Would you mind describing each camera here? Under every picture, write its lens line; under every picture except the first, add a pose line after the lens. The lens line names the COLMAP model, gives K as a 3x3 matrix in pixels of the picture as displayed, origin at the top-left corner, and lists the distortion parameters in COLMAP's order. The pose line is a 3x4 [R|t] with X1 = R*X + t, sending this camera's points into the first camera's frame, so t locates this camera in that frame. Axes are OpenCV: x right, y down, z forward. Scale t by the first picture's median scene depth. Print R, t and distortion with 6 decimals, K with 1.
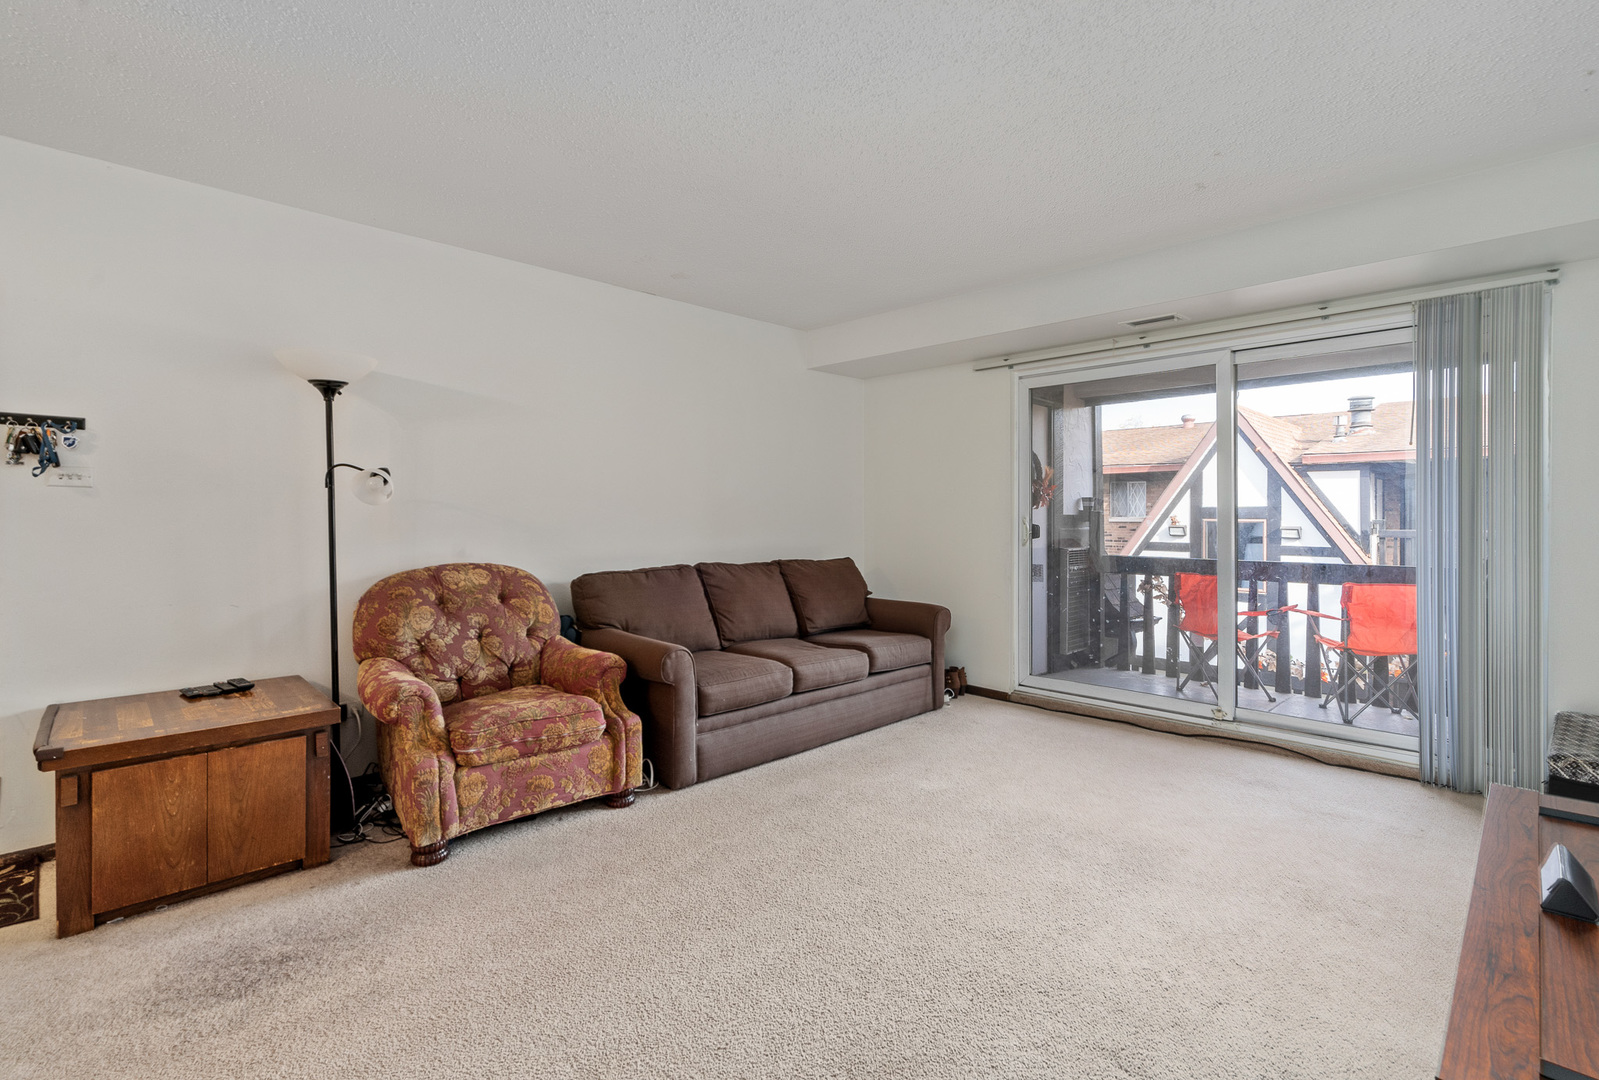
lens RADIAL K [[745.8, 0, 795.7], [0, 745.8, 510.9], [0, 0, 1]] dist [-0.004067, 0.000512]
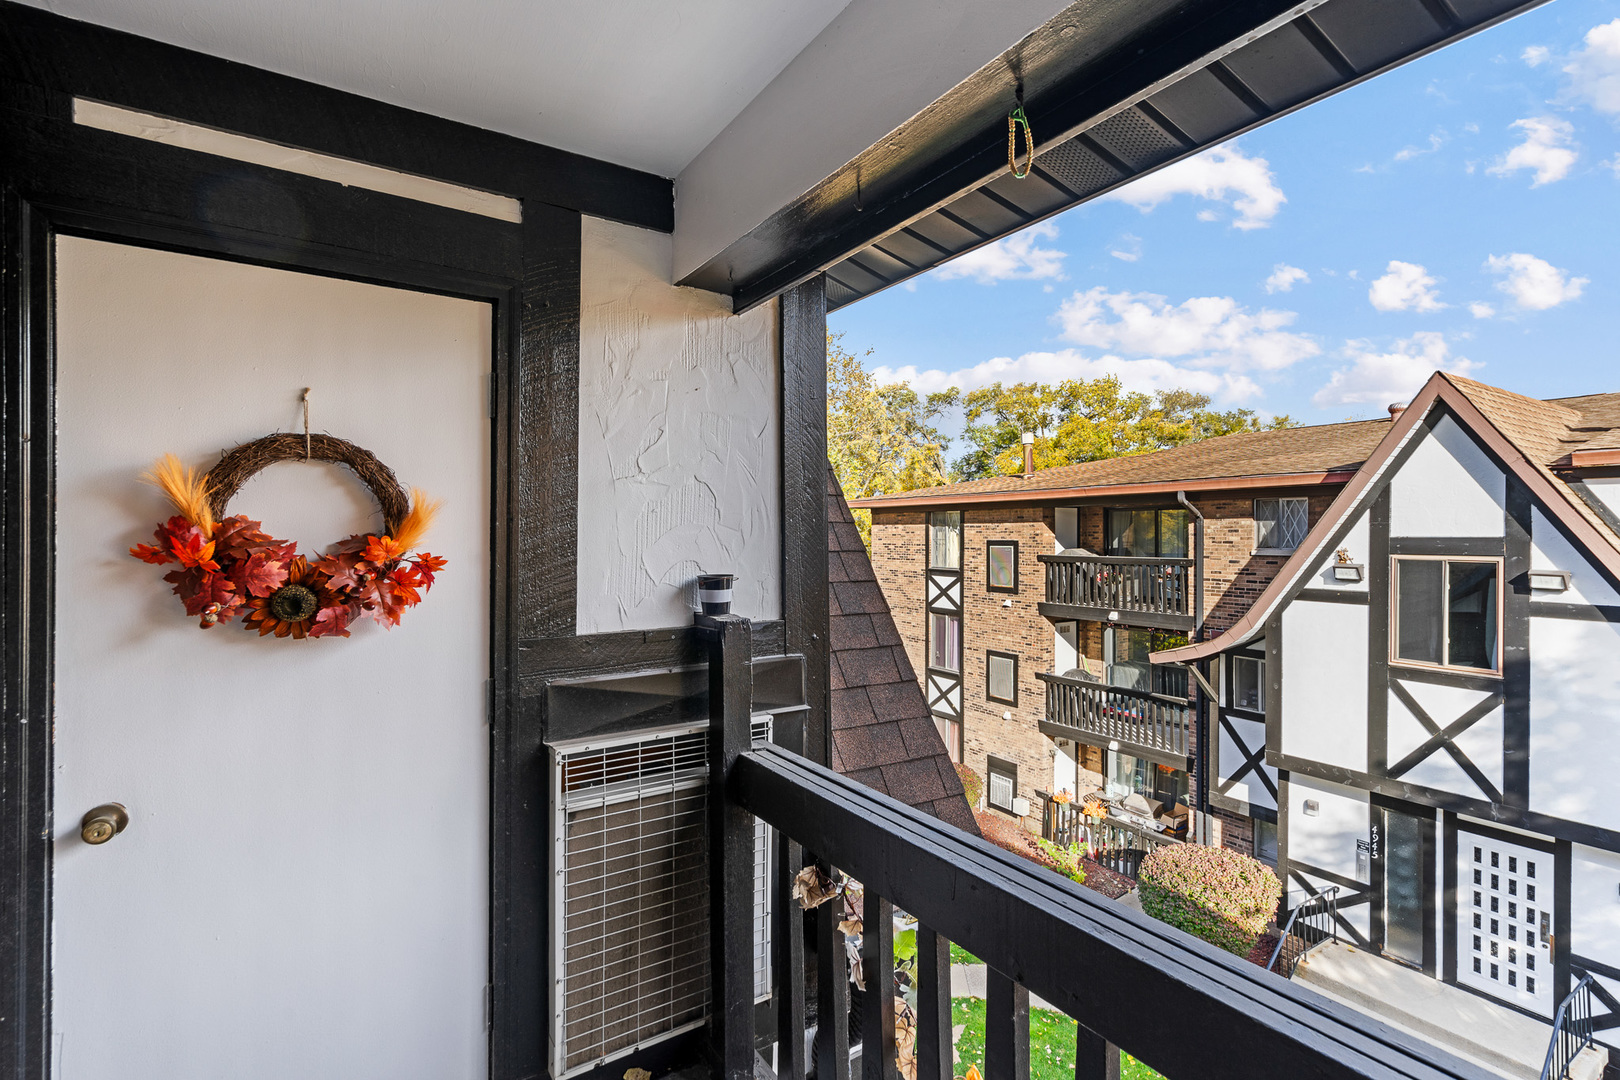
lens RADIAL K [[755.6, 0, 799.4], [0, 755.6, 539.8], [0, 0, 1]] dist [-0.004067, 0.000512]
pose [[0.976214, -0.001530, -0.216804, 0.185484], [0.004831, 0.999880, 0.014697, -0.014696], [0.216755, -0.015395, 0.976105, 0.247260]]
